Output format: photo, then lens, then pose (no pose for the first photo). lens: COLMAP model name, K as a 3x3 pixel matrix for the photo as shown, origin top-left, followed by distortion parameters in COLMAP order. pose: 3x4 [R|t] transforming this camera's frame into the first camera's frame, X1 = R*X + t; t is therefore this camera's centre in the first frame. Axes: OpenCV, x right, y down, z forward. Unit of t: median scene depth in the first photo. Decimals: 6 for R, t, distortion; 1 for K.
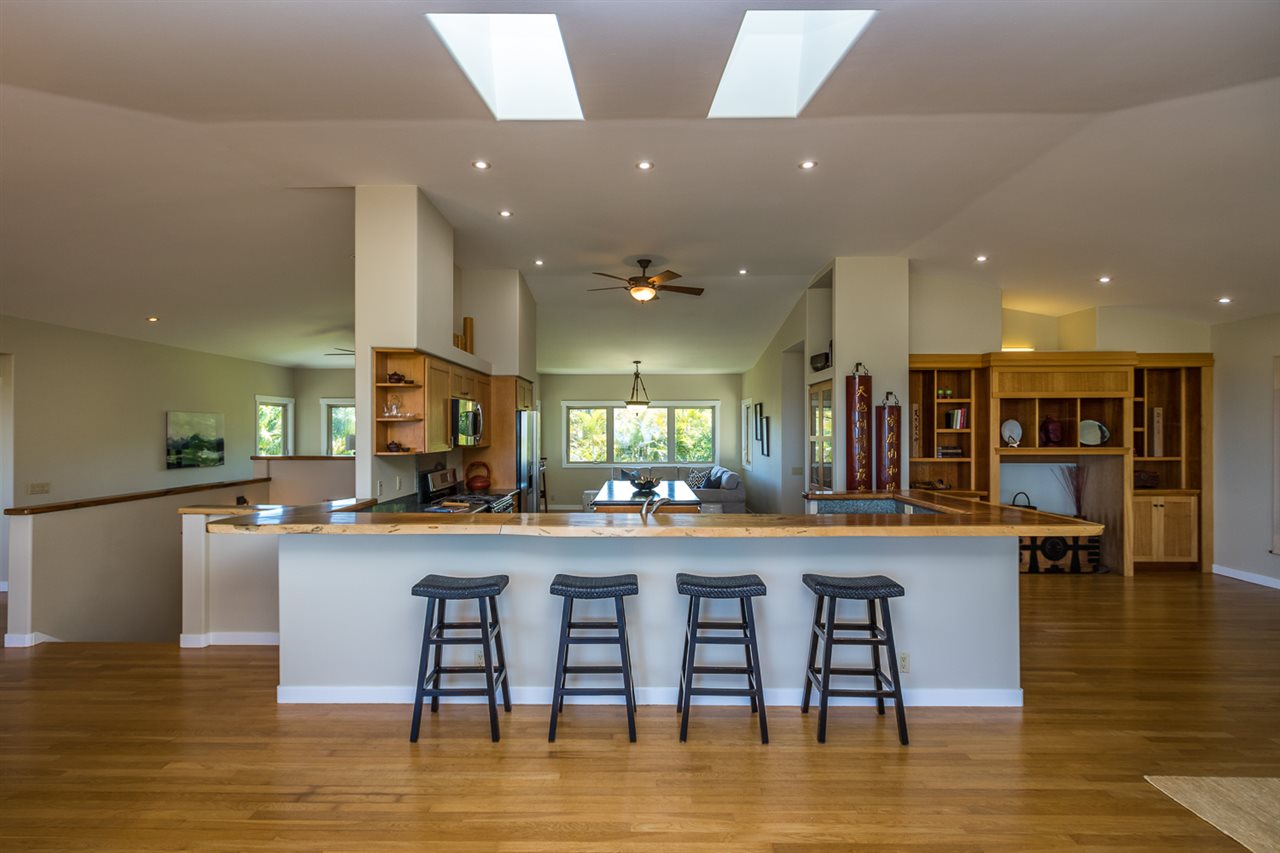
lens RADIAL K [[581.2, 0, 629.6], [0, 581.2, 432.6], [0, 0, 1]] dist [0.000387, 0.000016]
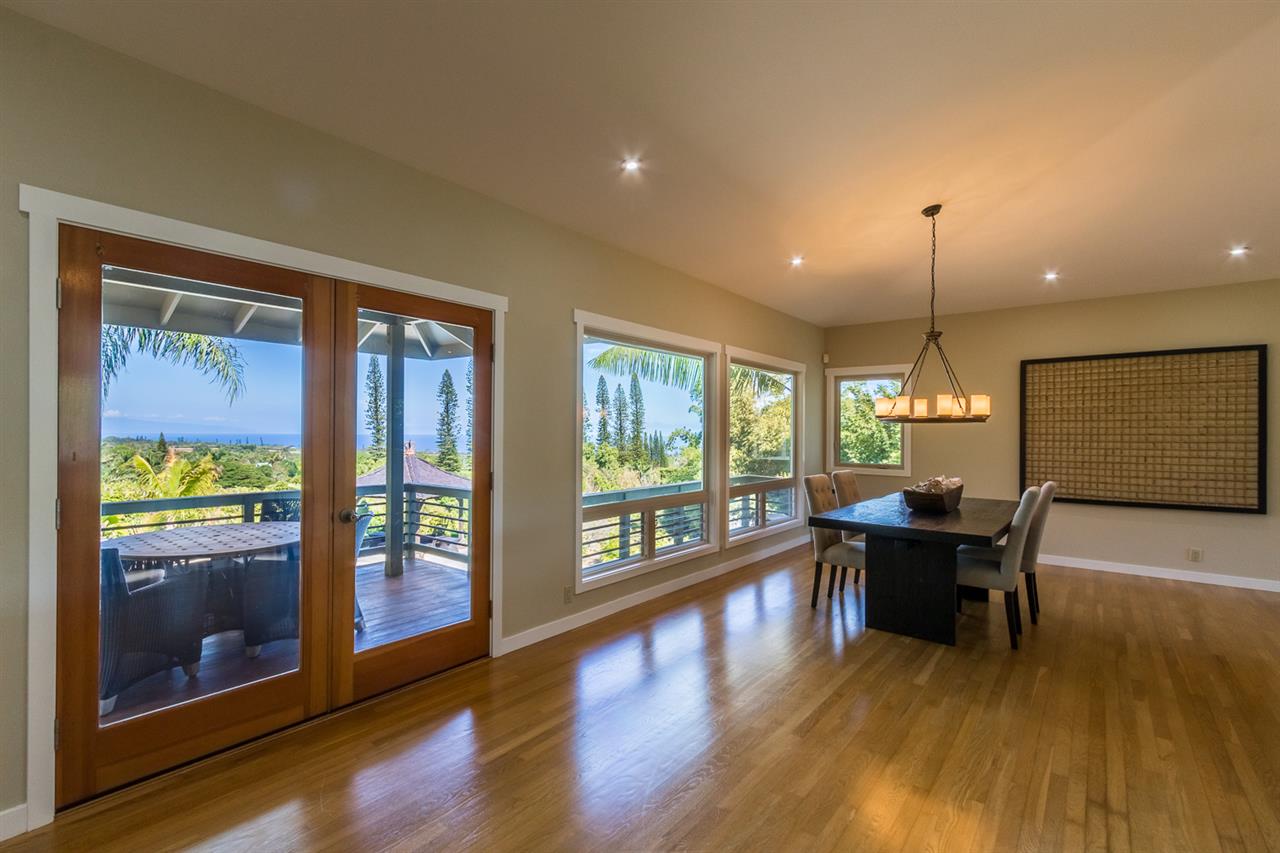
lens RADIAL K [[581.2, 0, 629.6], [0, 581.2, 432.6], [0, 0, 1]] dist [0.000387, 0.000016]
pose [[-0.618915, -0.004379, -0.785446, 0.213389], [-0.011055, 0.999934, 0.003137, 0.037955], [0.785380, 0.010624, -0.618923, 0.401866]]
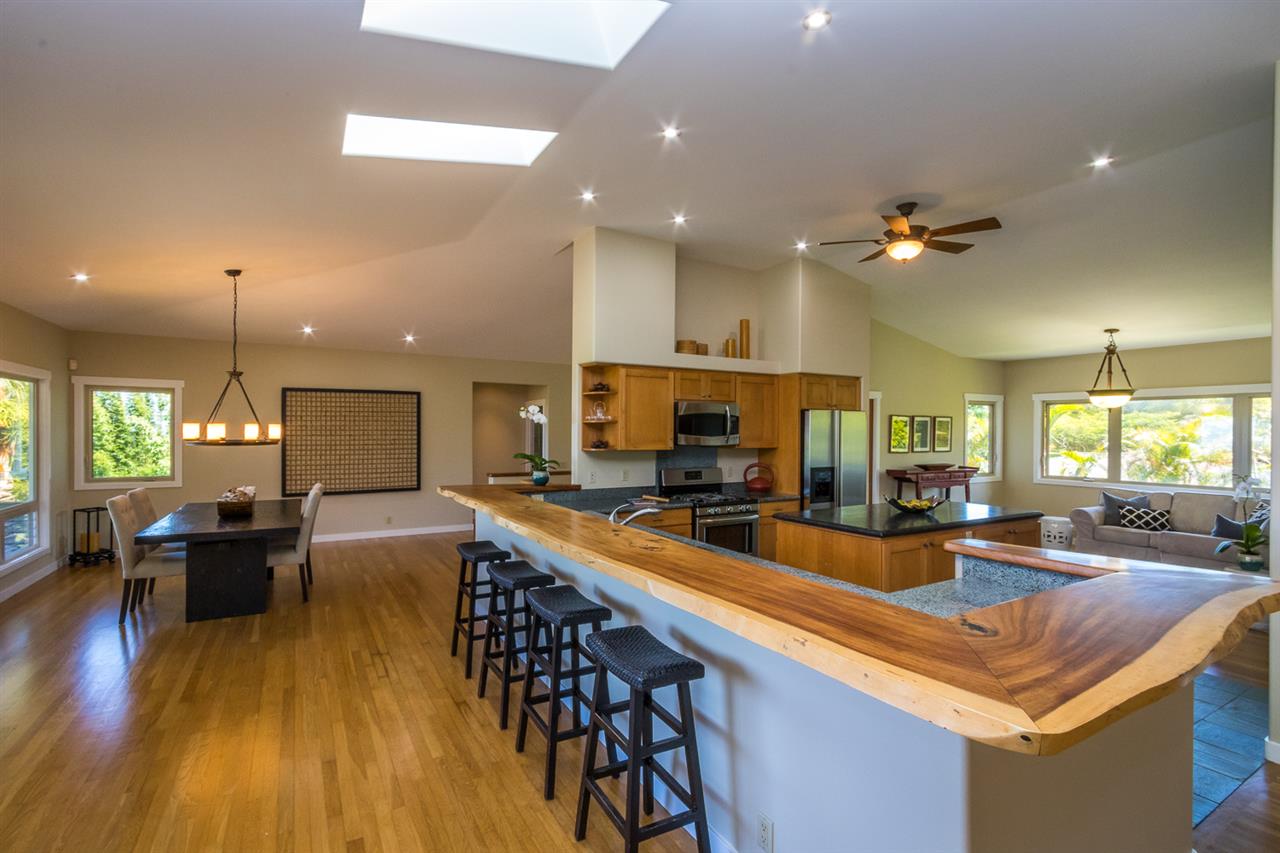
lens RADIAL K [[581.2, 0, 629.6], [0, 581.2, 432.6], [0, 0, 1]] dist [0.000387, 0.000016]
pose [[0.508311, 0.006768, -0.861147, 0.491240], [-0.010094, 0.999947, 0.001900, -0.002214], [0.861114, 0.007726, 0.508353, 0.318500]]
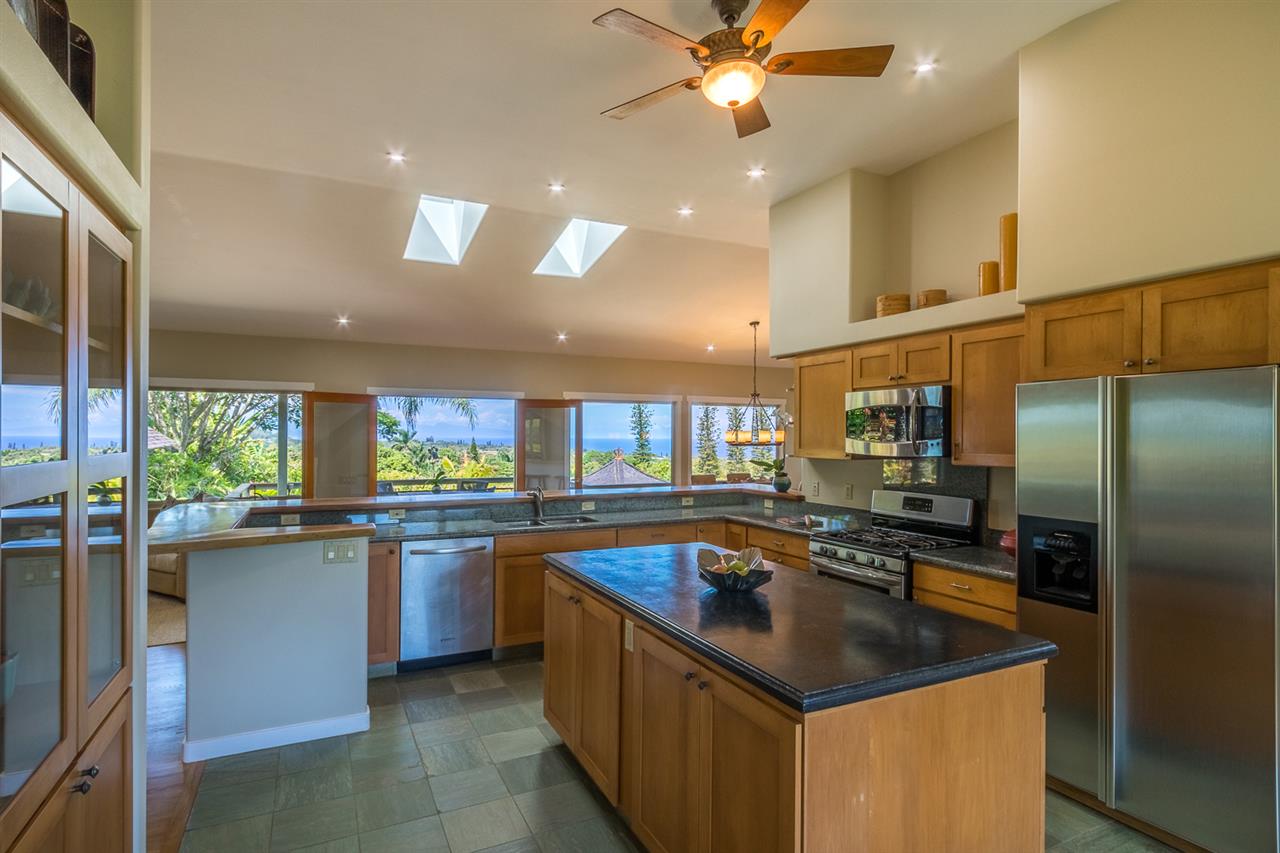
lens RADIAL K [[653.6, 0, 640.0], [0, 653.6, 426.5], [0, 0, 1]] dist [-0.001434, -0.000251]
pose [[-0.891157, -0.011395, -0.453551, 0.275374], [-0.008802, 0.999931, -0.007827, -0.003666], [0.453609, -0.002982, -0.891196, 1.394167]]
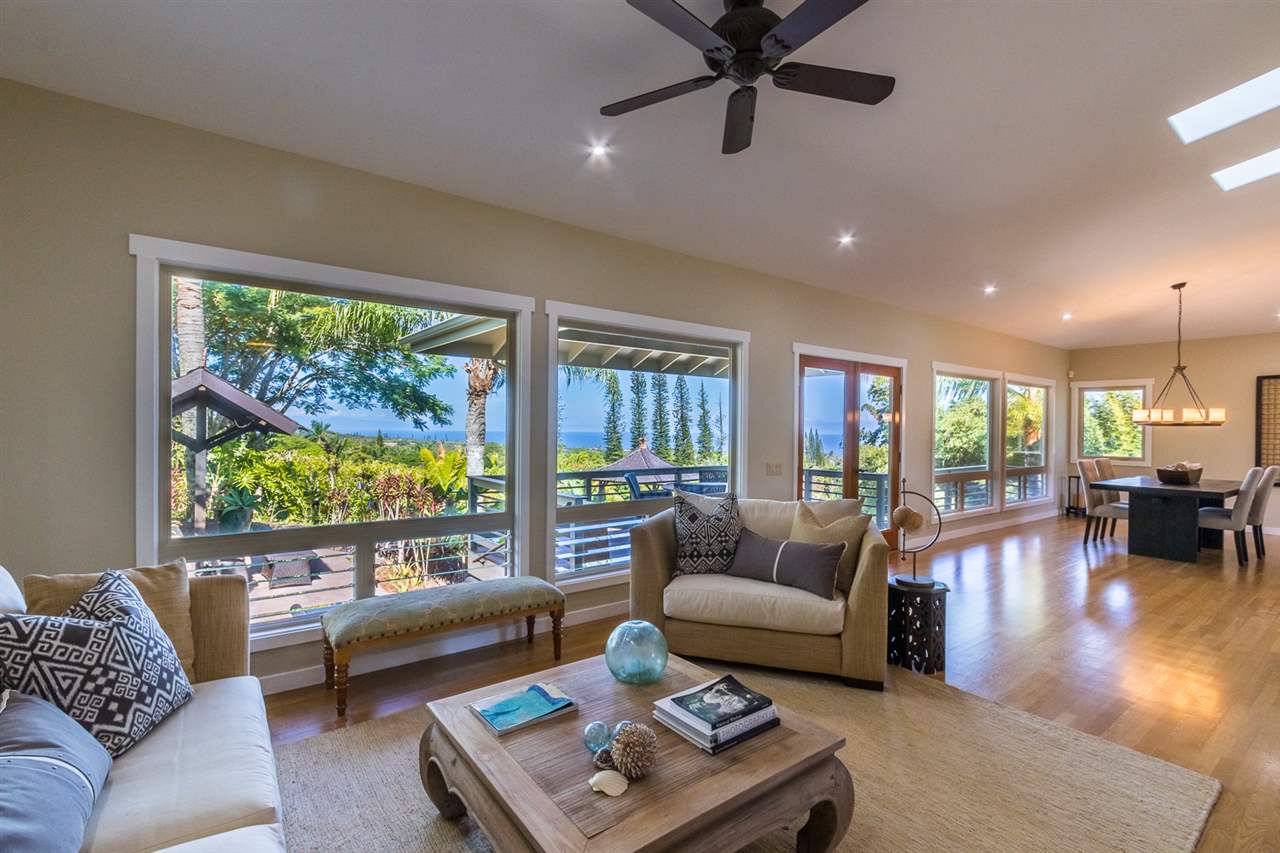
lens RADIAL K [[578.5, 0, 629.5], [0, 578.5, 434.2], [0, 0, 1]] dist [0.001147, 0.000206]
pose [[-0.795042, -0.002495, -0.606550, 0.893562], [-0.012856, 0.999836, 0.012740, 0.038595], [0.606418, 0.017927, -0.794944, 0.490060]]
